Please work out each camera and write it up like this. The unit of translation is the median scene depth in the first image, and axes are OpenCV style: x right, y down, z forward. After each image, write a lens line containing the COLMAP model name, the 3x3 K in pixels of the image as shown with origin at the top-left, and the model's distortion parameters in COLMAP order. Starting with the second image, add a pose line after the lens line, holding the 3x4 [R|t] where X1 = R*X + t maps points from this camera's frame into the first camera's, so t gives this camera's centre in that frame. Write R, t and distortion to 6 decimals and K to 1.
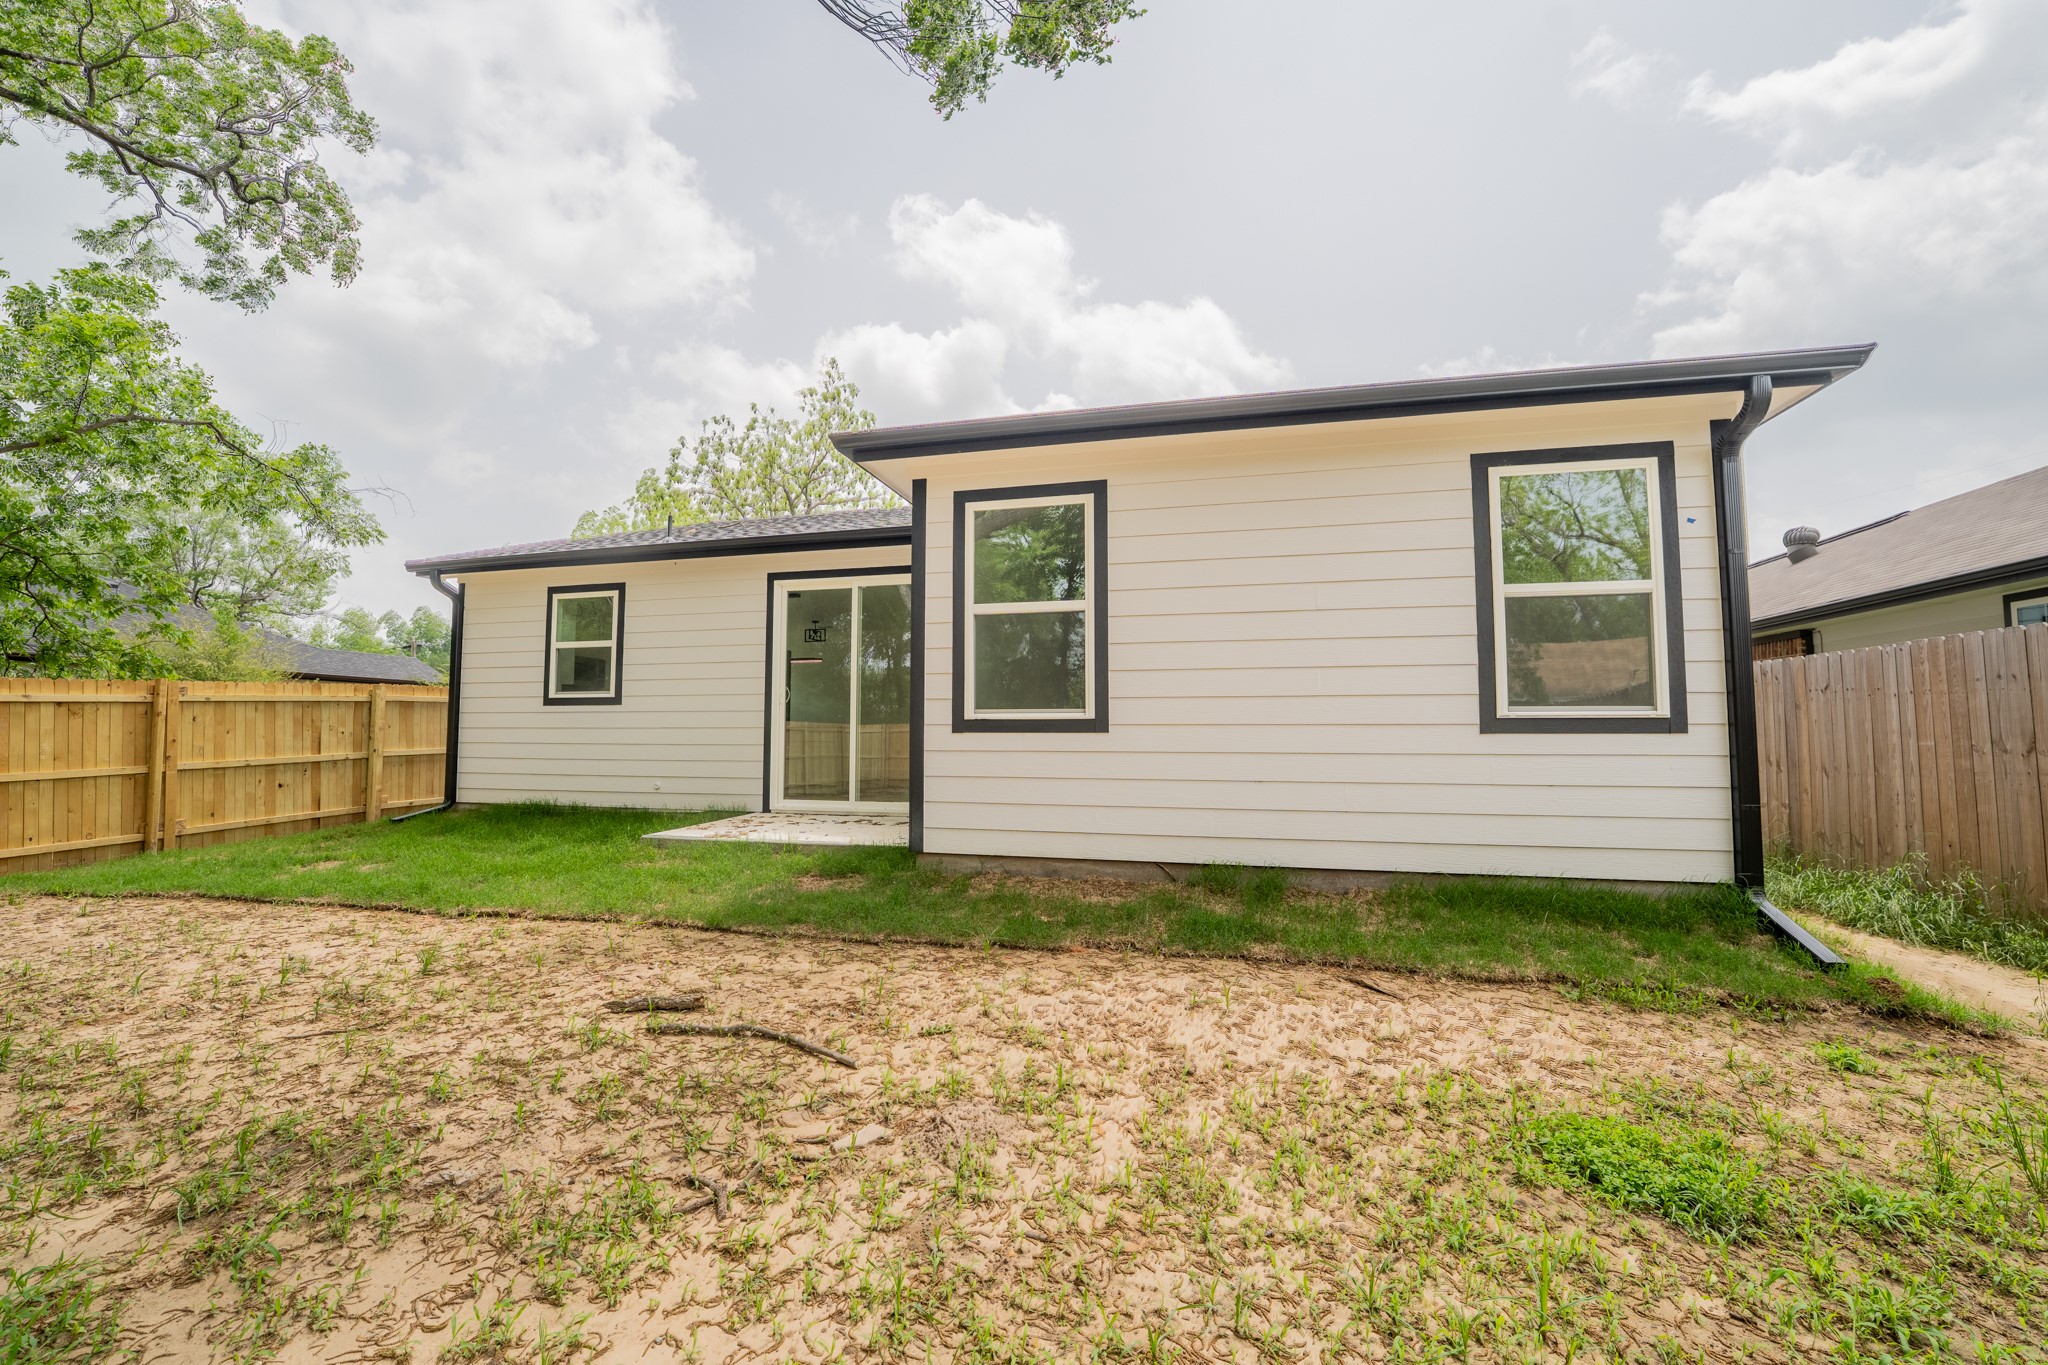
lens RADIAL K [[841.3, 0, 1006.0], [0, 841.3, 682.3], [0, 0, 1]] dist [-0.029970, 0.004088]
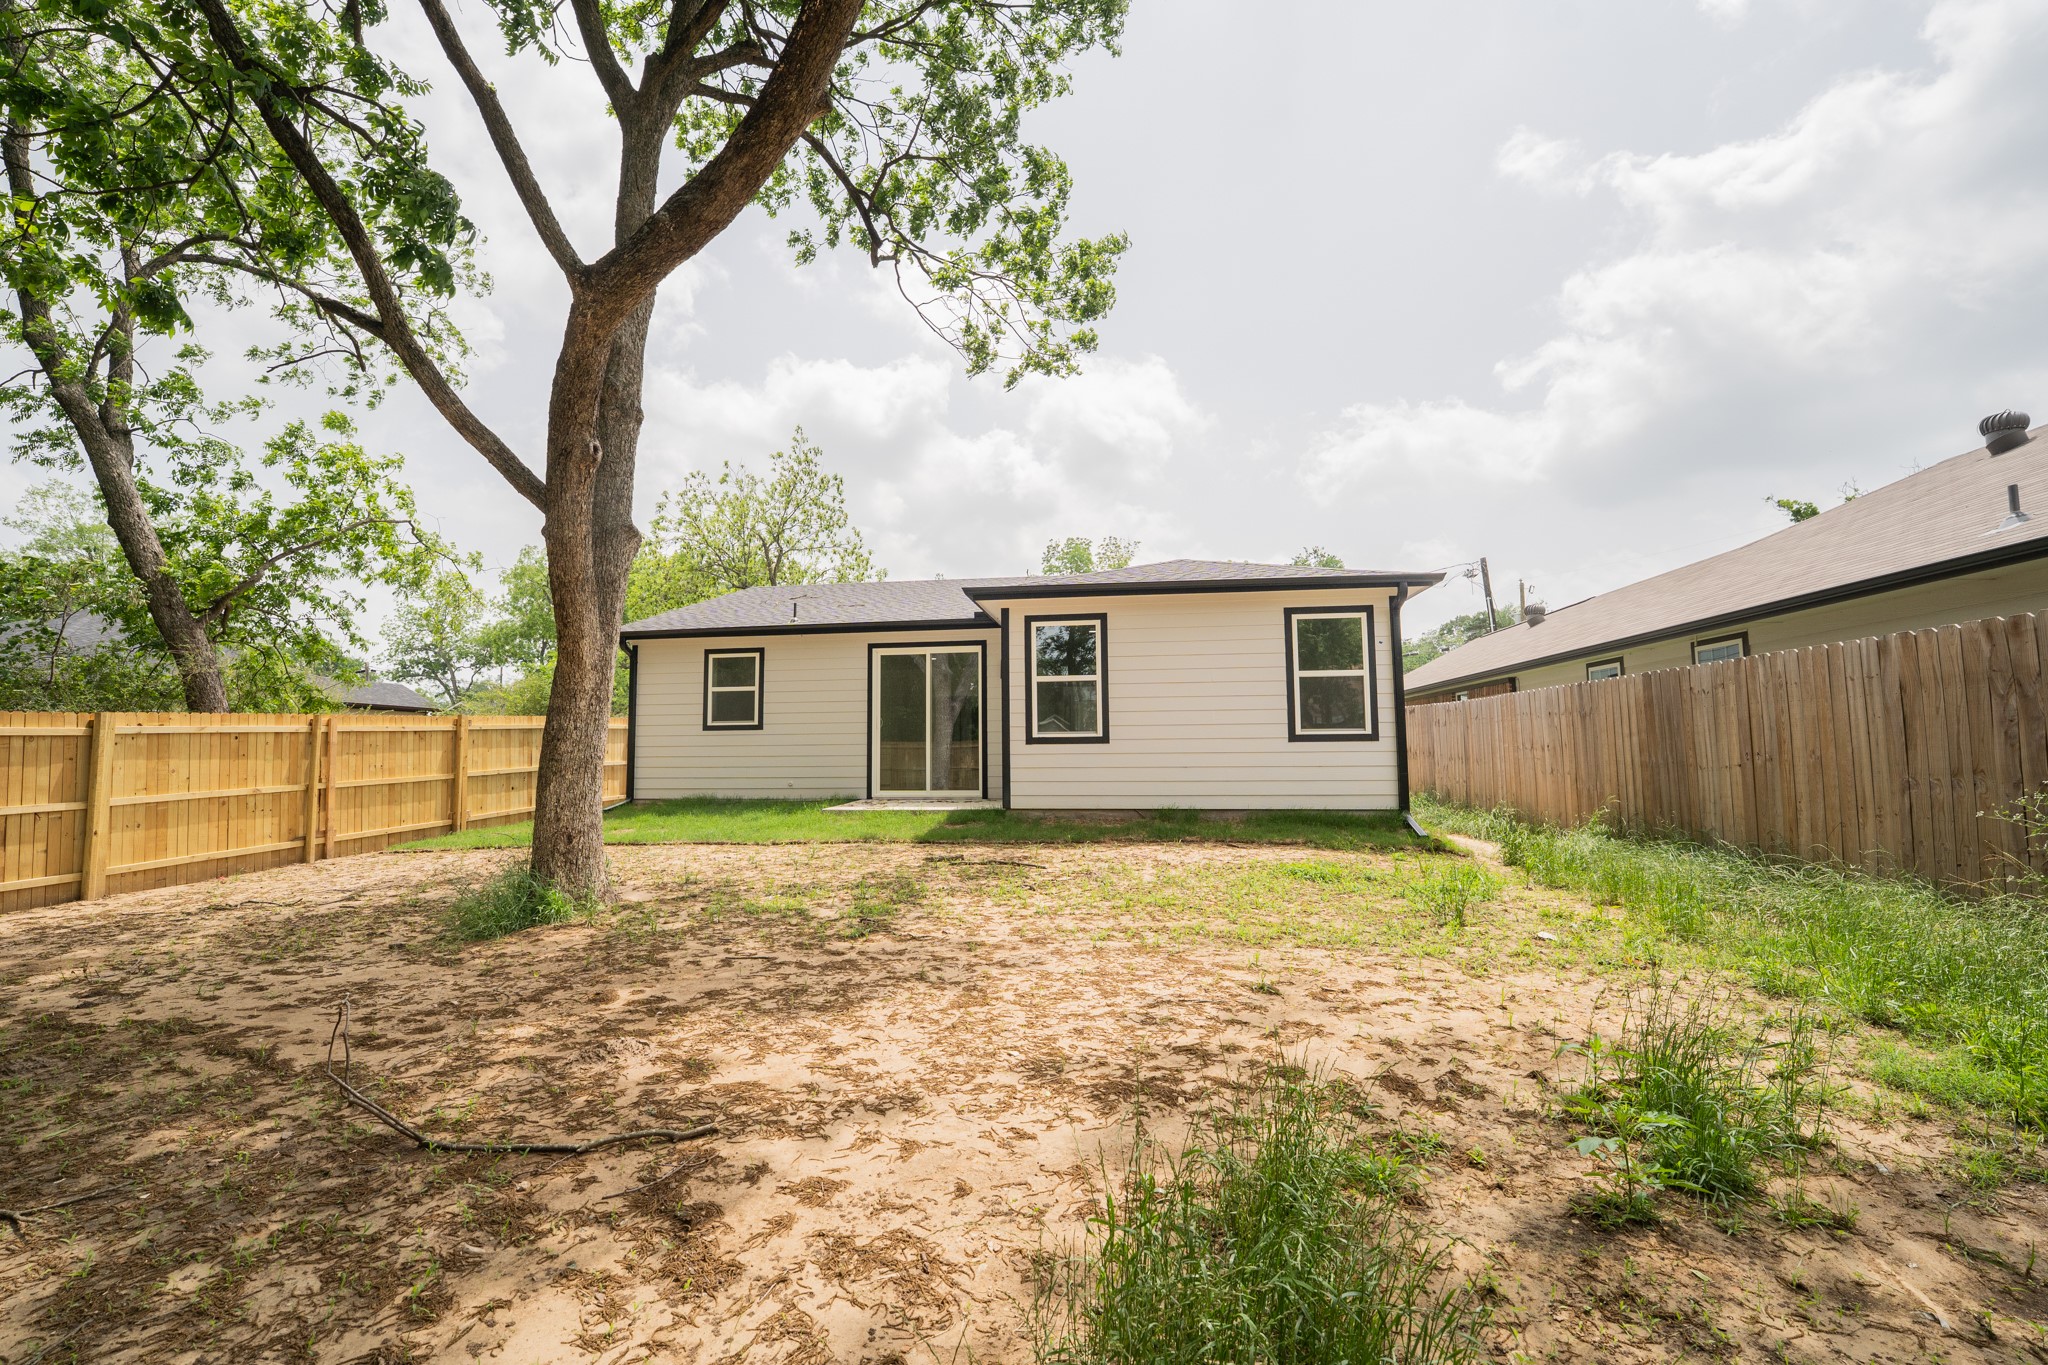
lens RADIAL K [[821.7, 0, 1024.0], [0, 821.7, 682.5], [0, 0, 1]] dist [-0.009595, 0.000223]
pose [[0.989906, 0.001732, 0.141718, -0.244628], [0.001594, 0.999726, -0.023355, -0.026657], [-0.141719, 0.023345, 0.989632, -0.610705]]
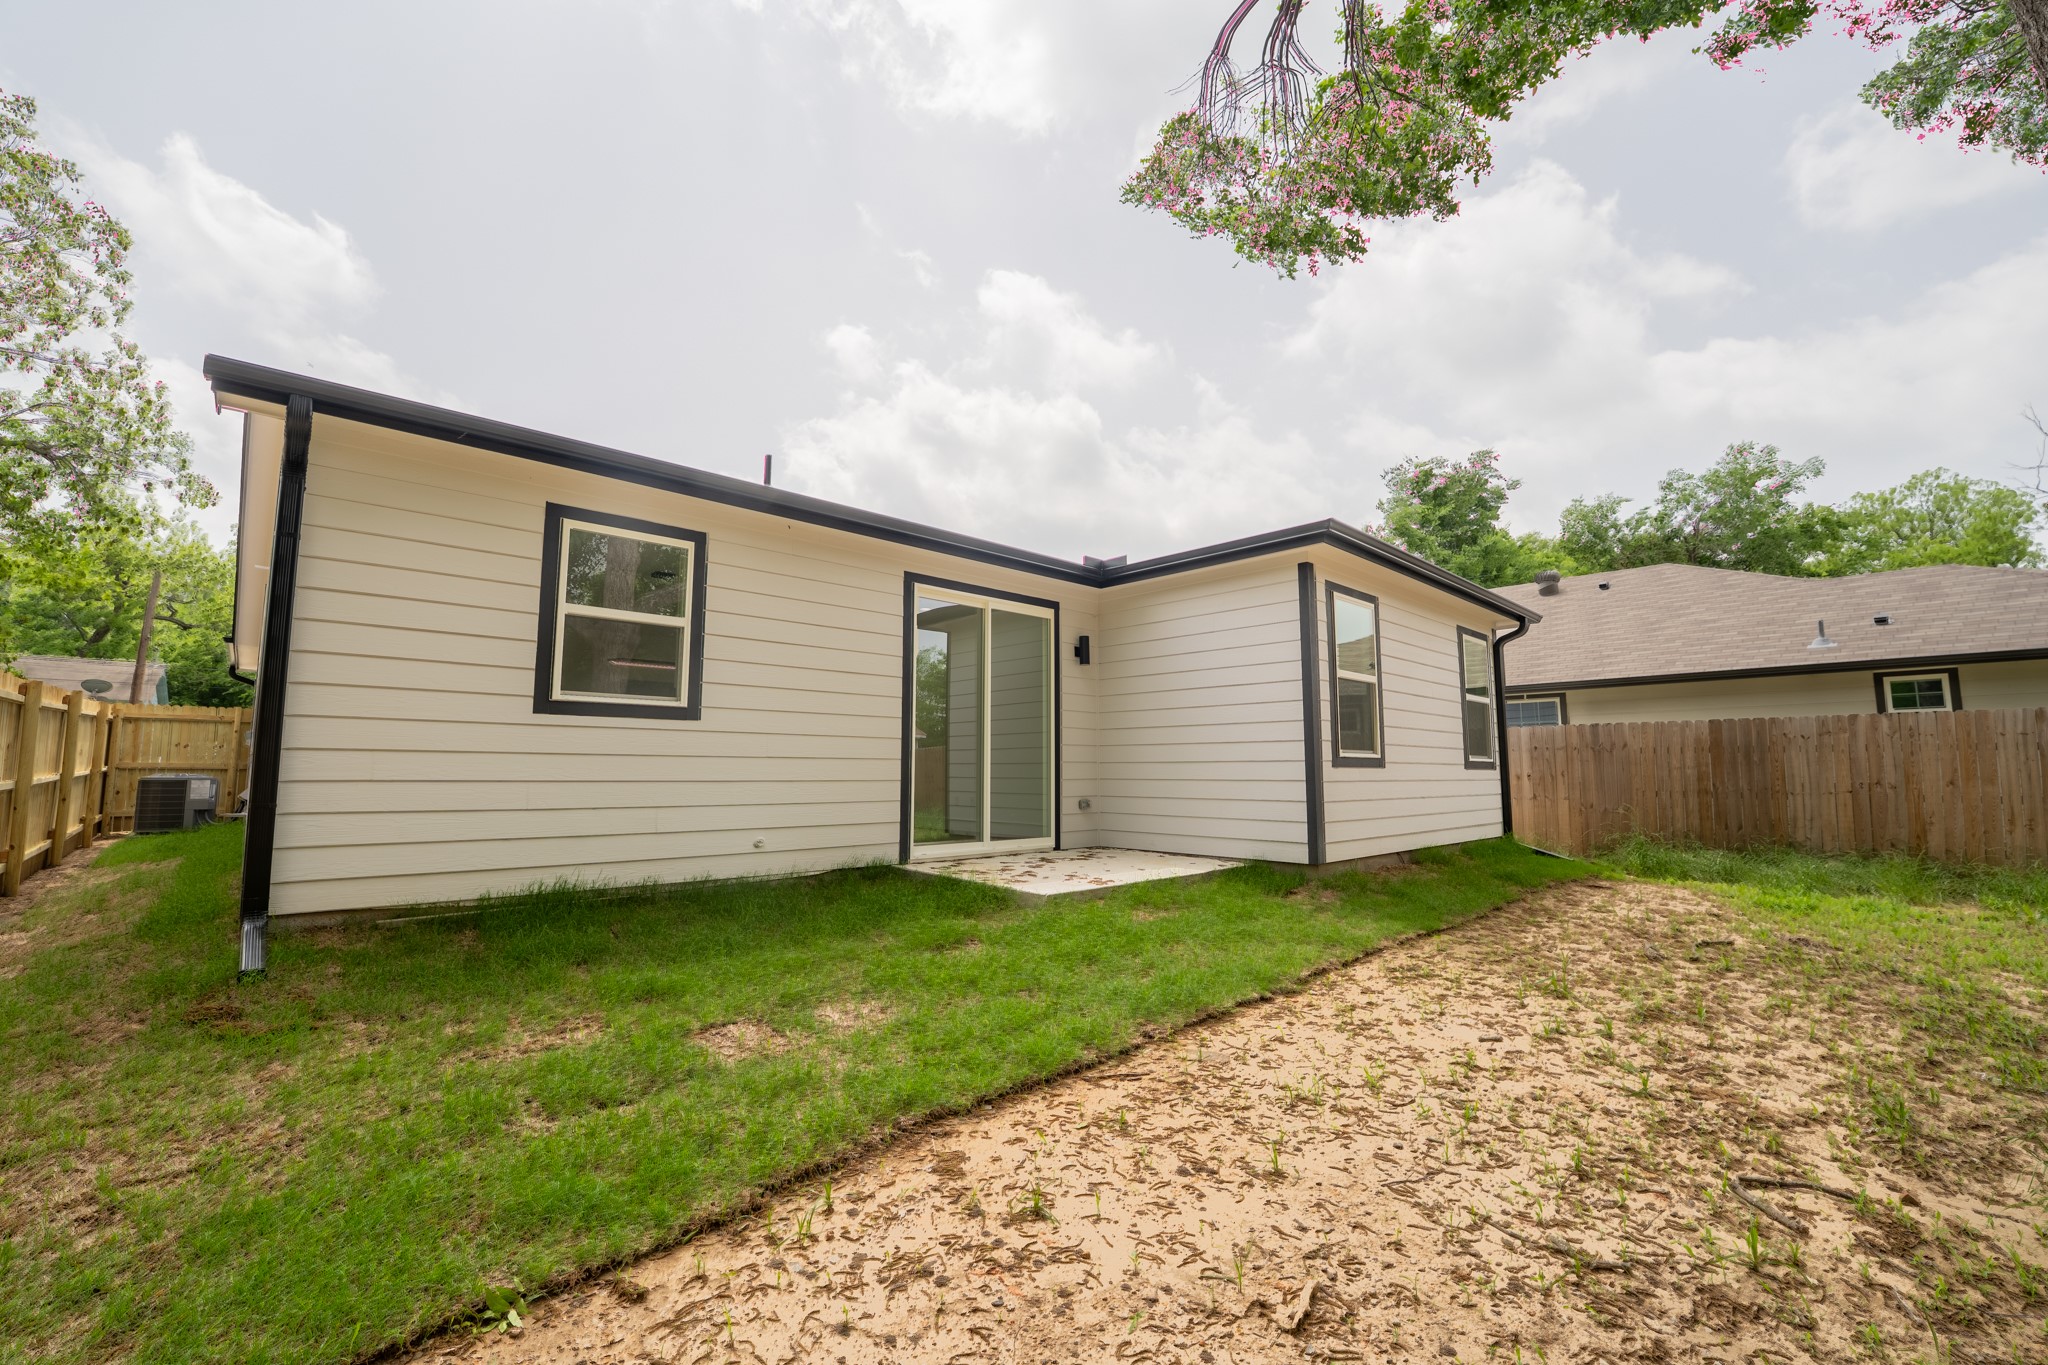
lens RADIAL K [[821.7, 0, 1024.0], [0, 821.7, 682.5], [0, 0, 1]] dist [-0.009595, 0.000223]
pose [[0.542754, 0.092450, 0.834788, -1.010907], [-0.052959, 0.995713, -0.075839, 0.038988], [-0.838220, -0.003048, 0.545323, 0.523895]]
